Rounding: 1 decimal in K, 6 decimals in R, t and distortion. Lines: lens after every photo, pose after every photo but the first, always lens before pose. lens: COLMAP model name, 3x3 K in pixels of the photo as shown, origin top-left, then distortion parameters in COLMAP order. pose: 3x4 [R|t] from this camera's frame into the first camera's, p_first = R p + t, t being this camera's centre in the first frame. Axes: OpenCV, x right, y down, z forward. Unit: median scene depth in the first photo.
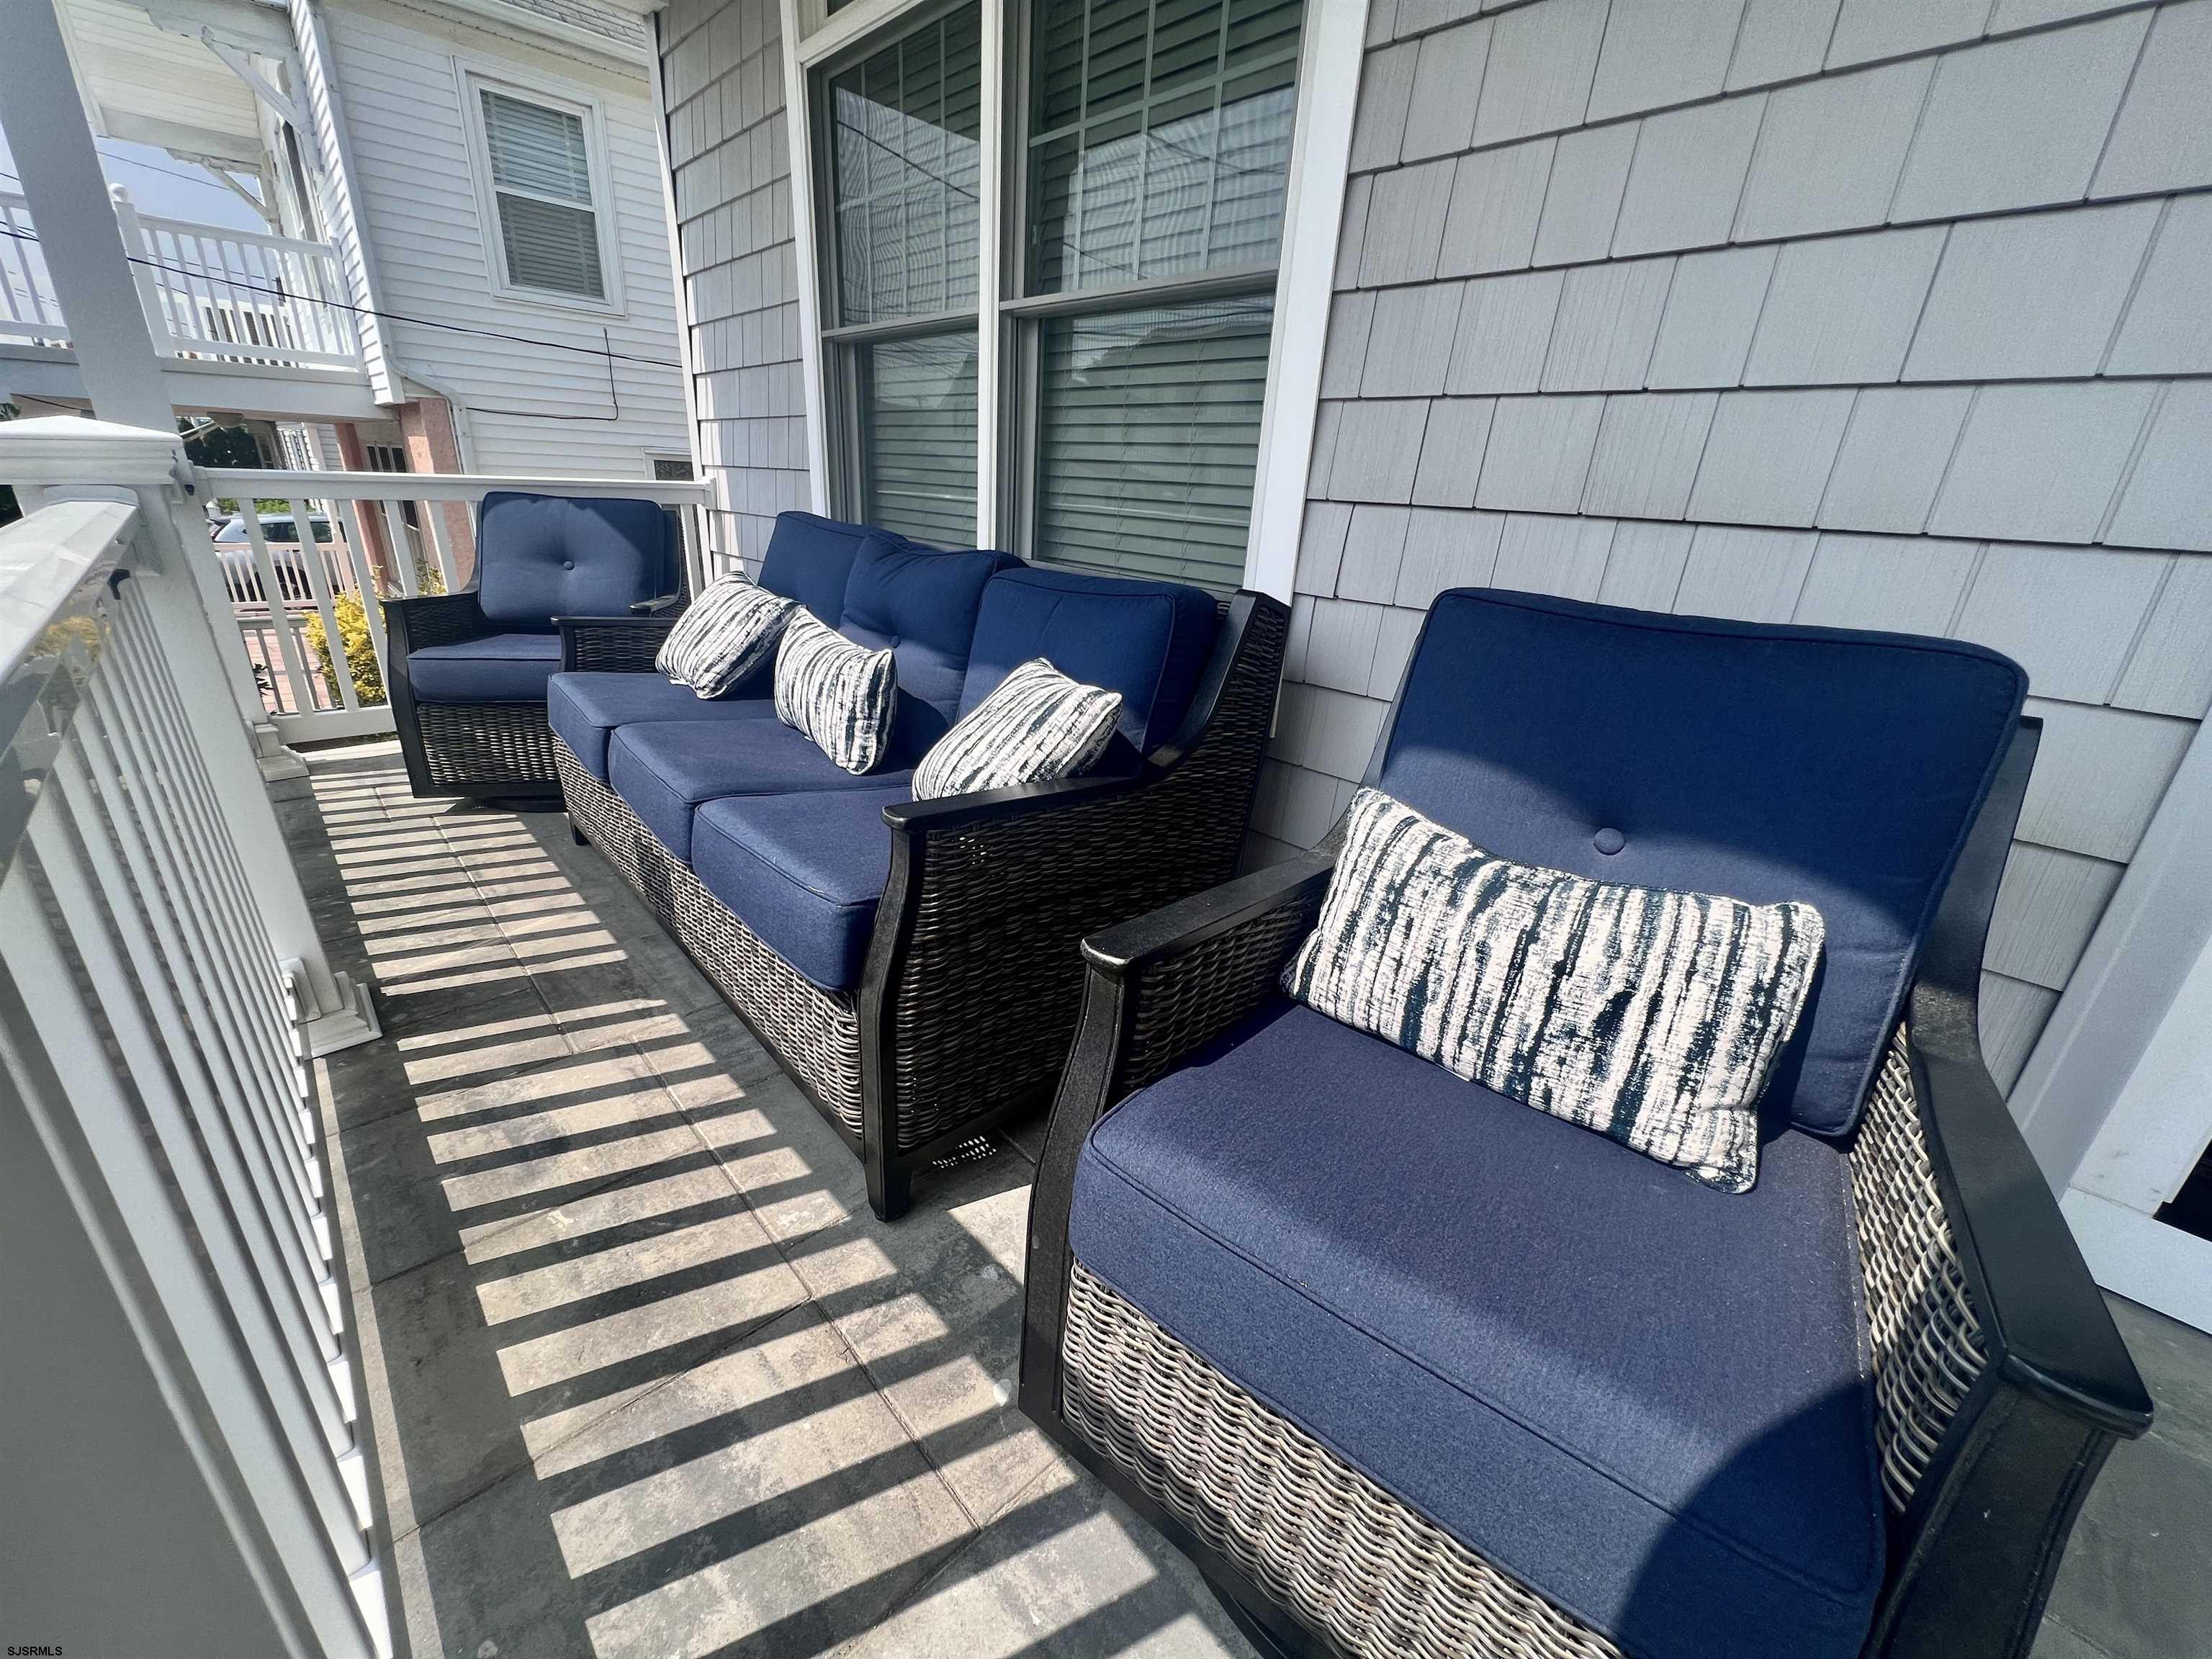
lens RADIAL K [[886.8, 0, 1098.9], [0, 886.8, 825.7], [0, 0, 1]] dist [-0.001774, 0.000153]
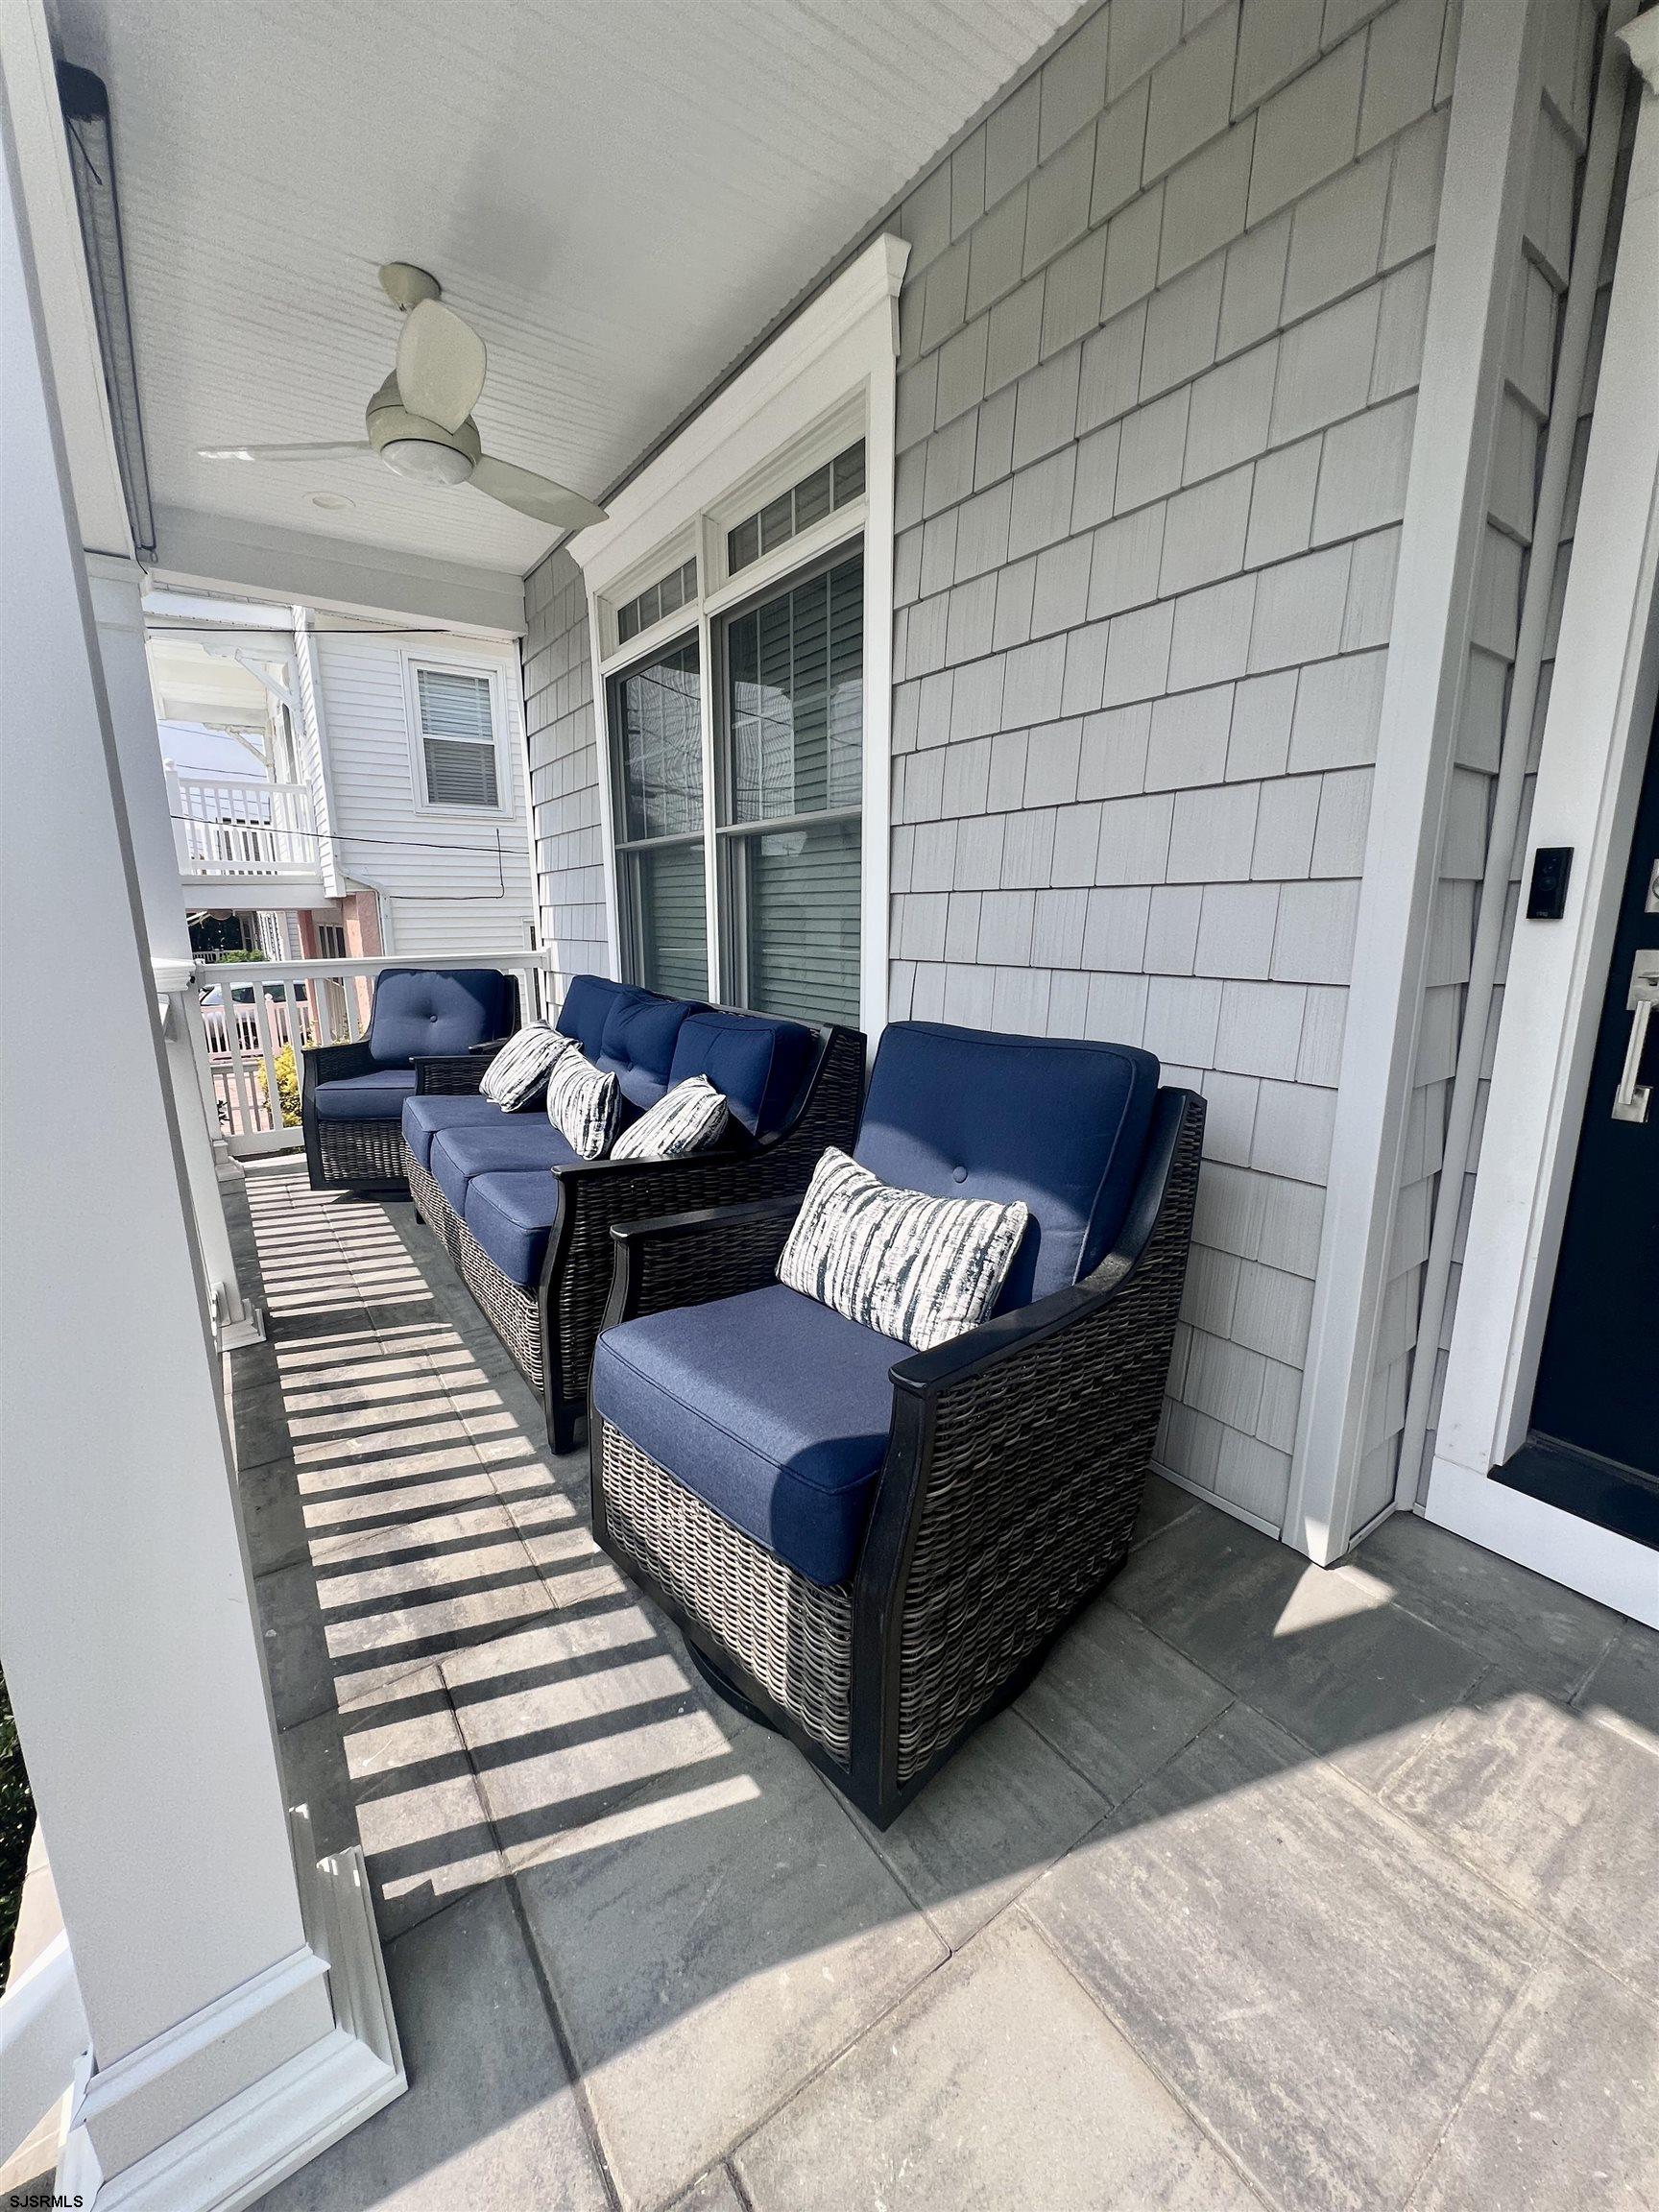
lens RADIAL K [[886.8, 0, 833.2], [0, 886.8, 1096.5], [0, 0, 1]] dist [-0.001774, 0.000153]
pose [[0.988872, -0.026860, -0.146326, 0.365417], [0.002104, 0.985994, -0.166768, 0.089633], [0.148756, 0.164604, 0.975078, -0.378949]]
